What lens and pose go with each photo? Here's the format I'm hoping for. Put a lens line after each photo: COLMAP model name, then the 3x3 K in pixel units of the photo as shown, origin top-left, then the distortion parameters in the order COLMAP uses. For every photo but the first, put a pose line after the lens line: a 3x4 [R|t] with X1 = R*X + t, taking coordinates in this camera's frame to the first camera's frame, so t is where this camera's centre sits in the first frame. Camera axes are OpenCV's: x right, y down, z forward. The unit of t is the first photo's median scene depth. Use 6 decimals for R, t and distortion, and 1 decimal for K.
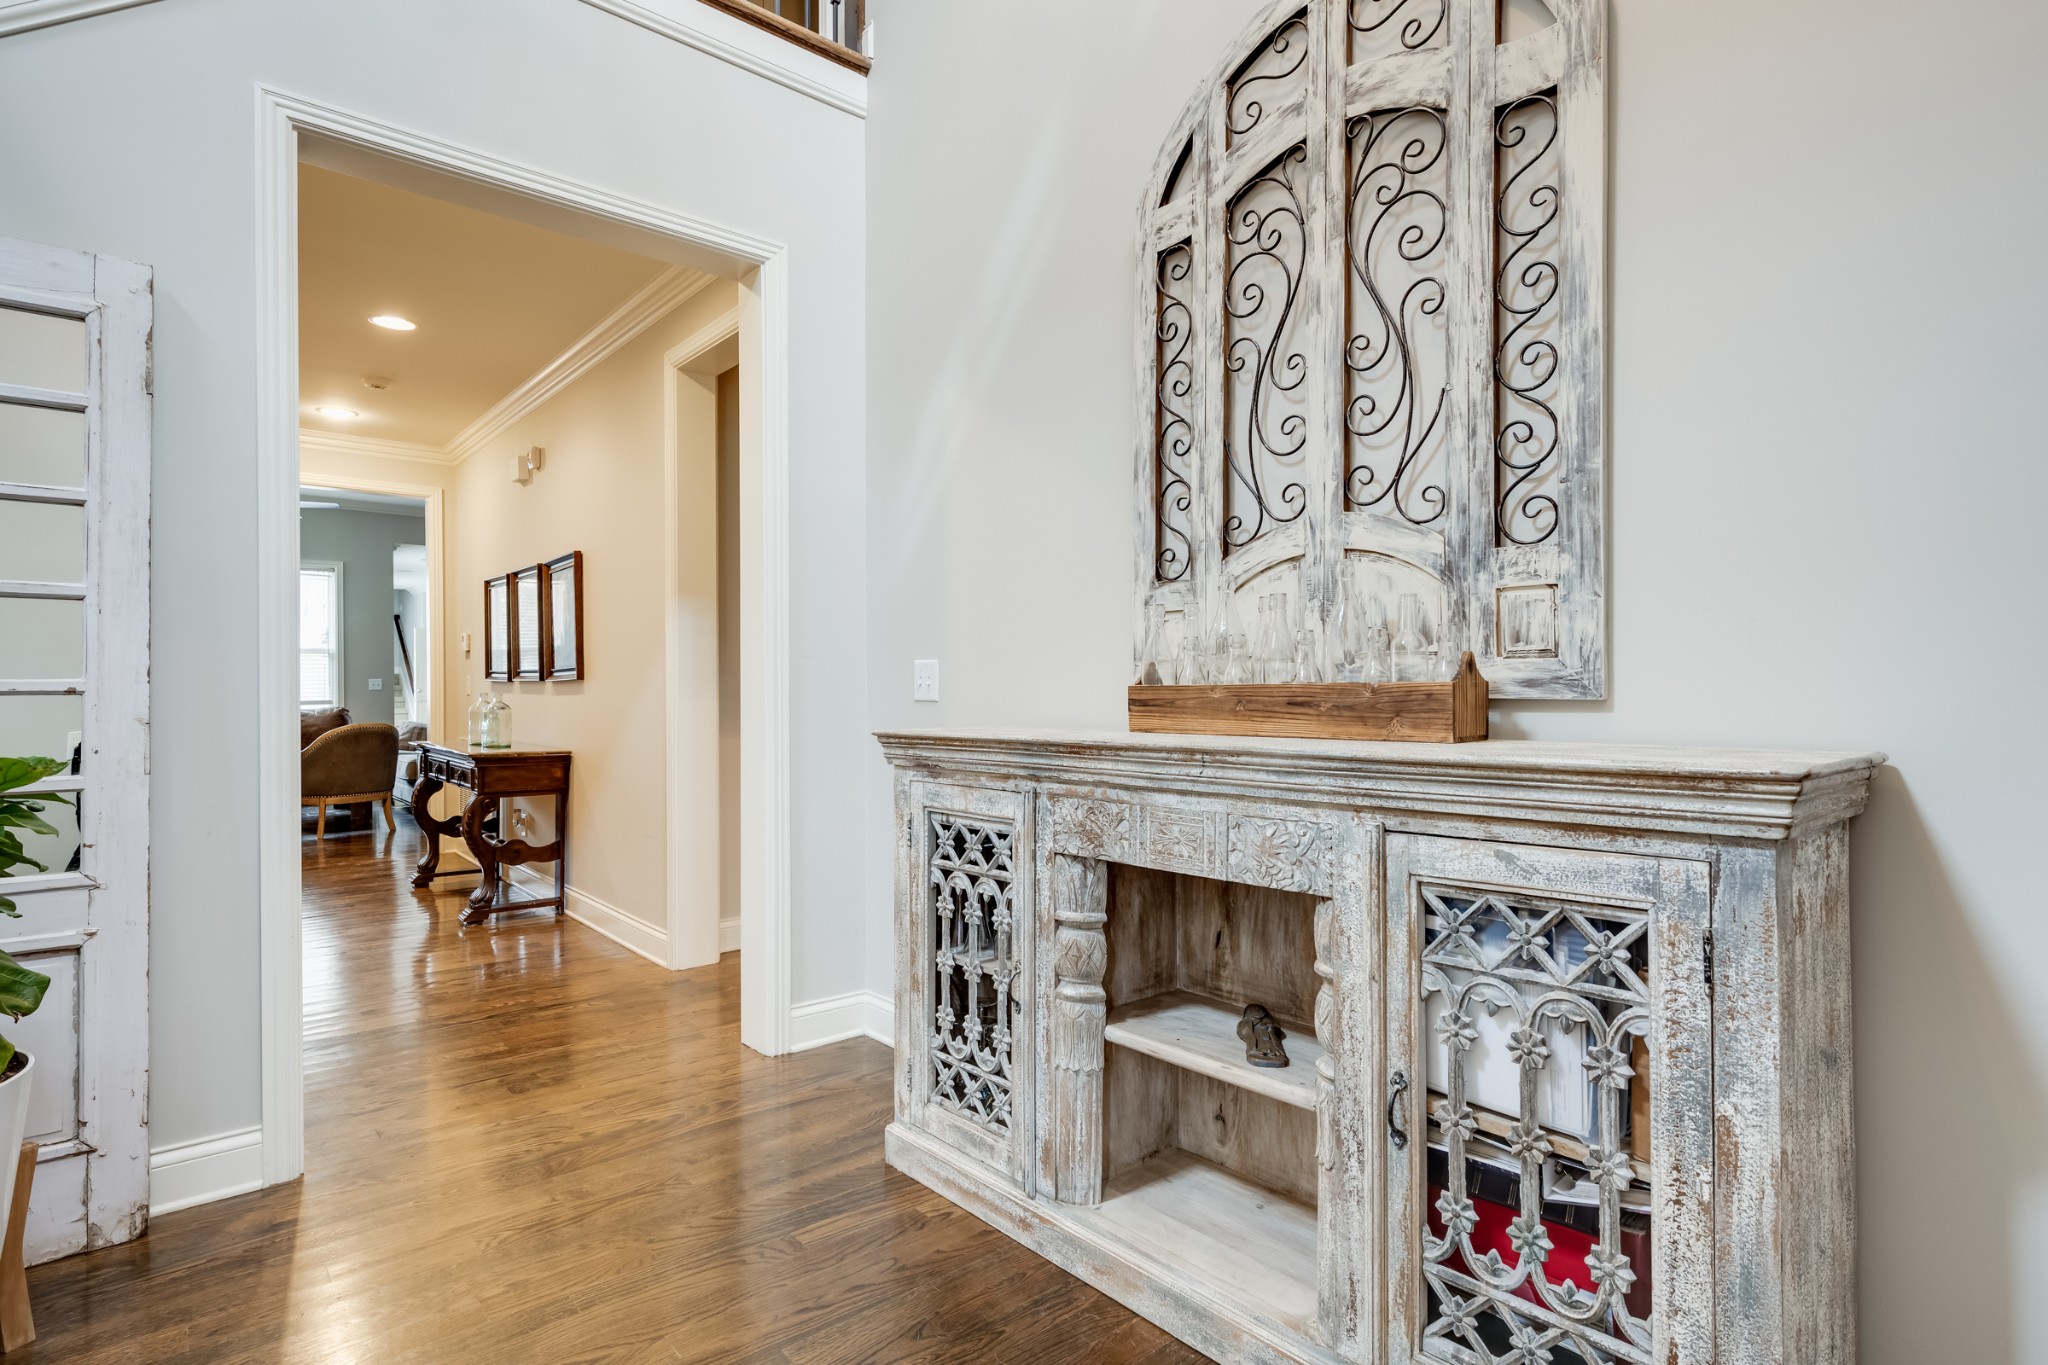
lens RADIAL K [[983.8, 0, 1023.7], [0, 983.8, 686.0], [0, 0, 1]] dist [0.003208, -0.002002]
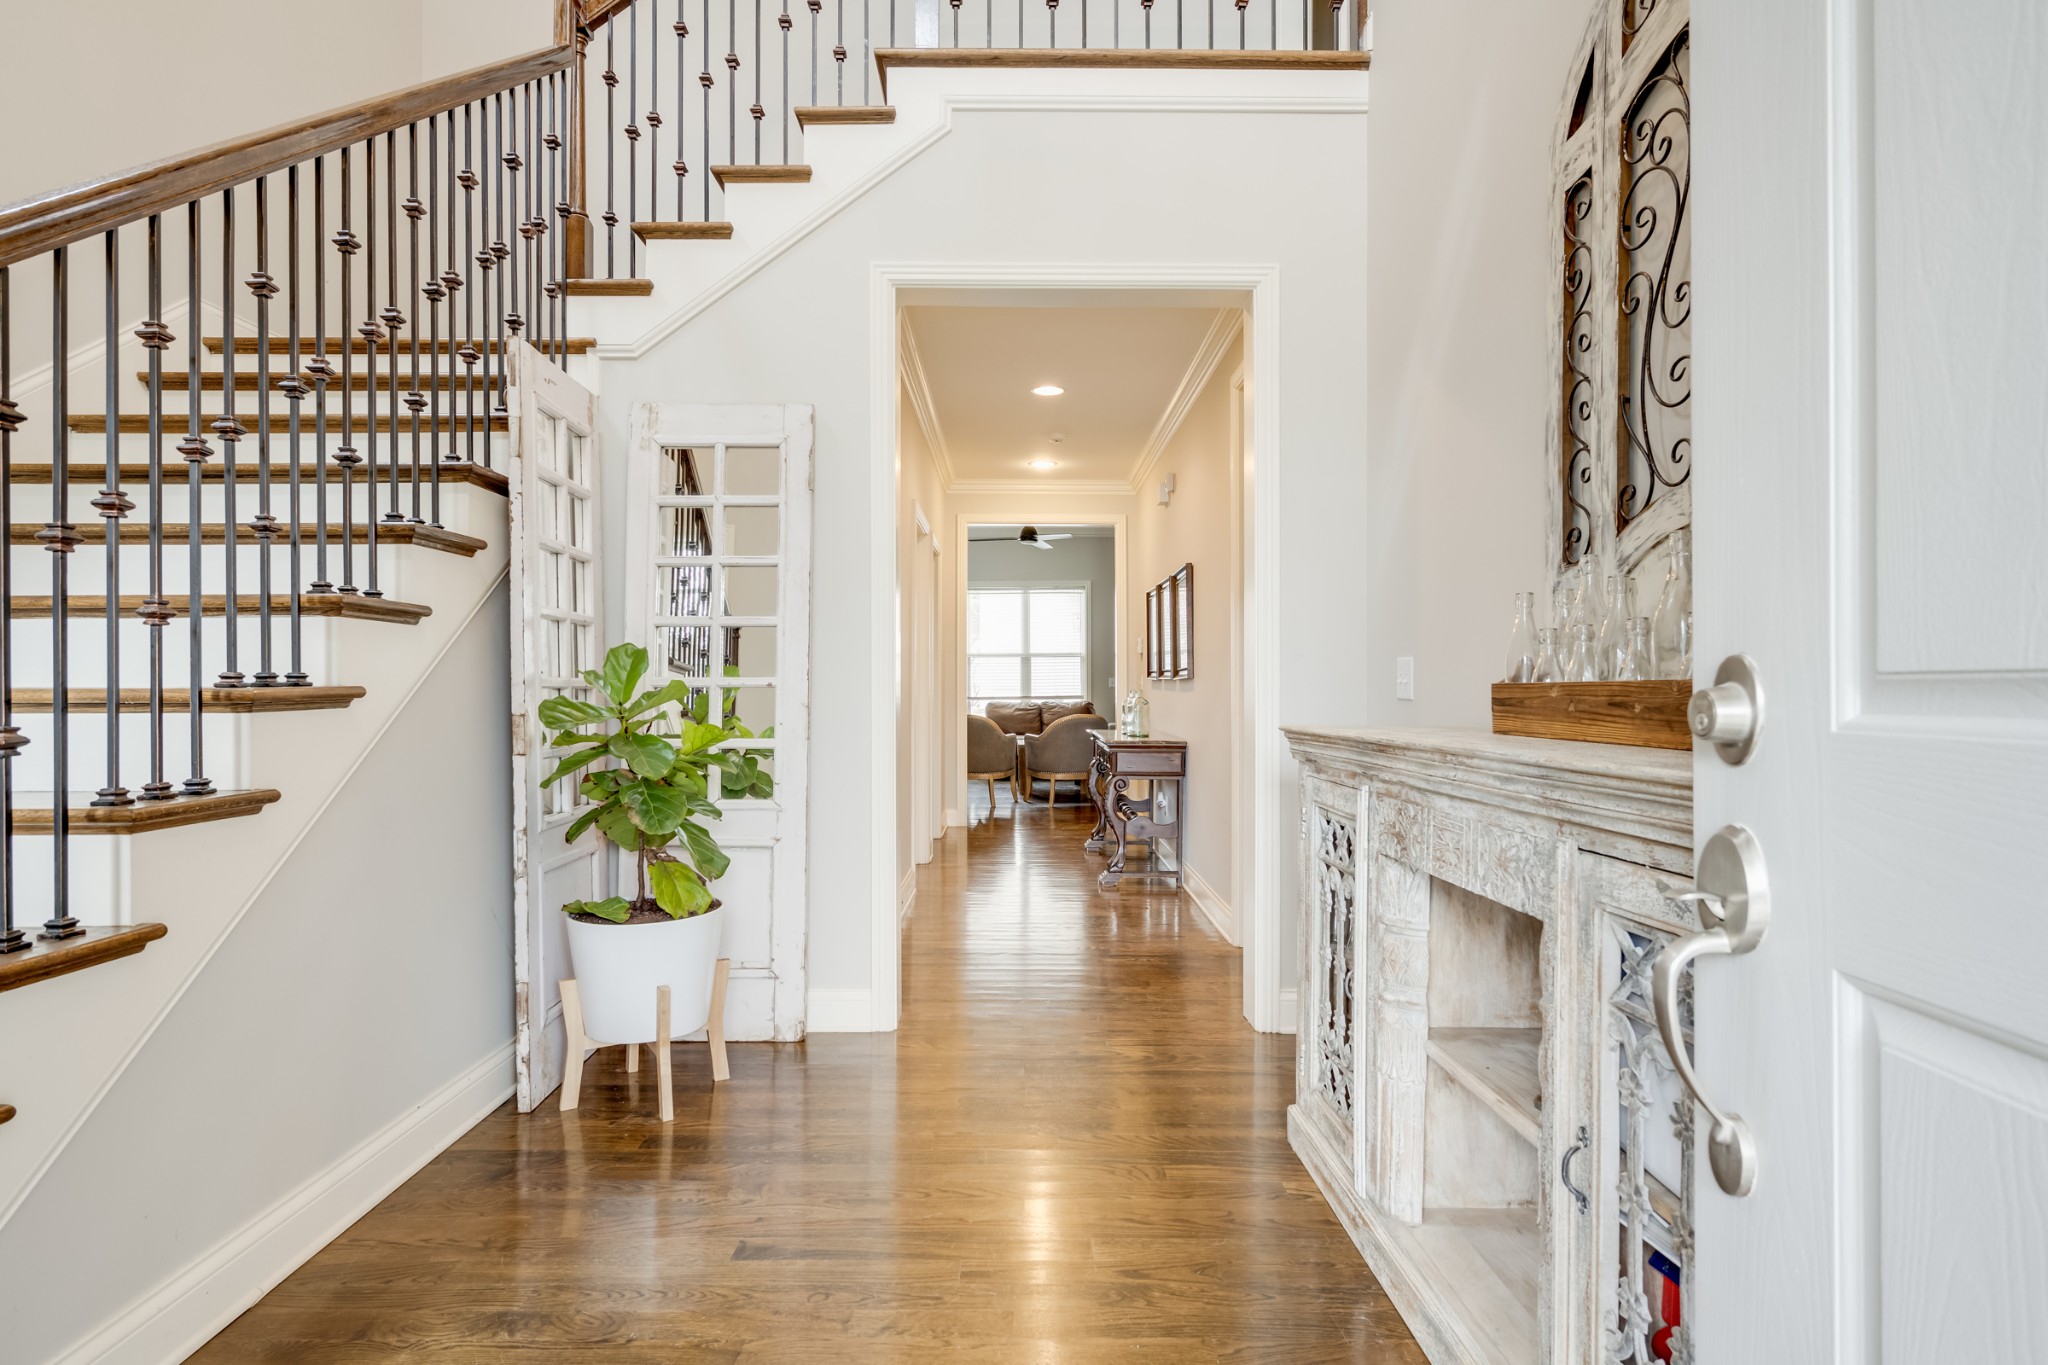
lens RADIAL K [[983.8, 0, 1020.7], [0, 983.8, 685.1], [0, 0, 1]] dist [0.003208, -0.002002]
pose [[0.787282, 0.003892, -0.616581, 0.317773], [-0.003642, 0.999992, 0.001662, 0.001503], [0.616582, 0.000937, 0.787290, 0.005345]]
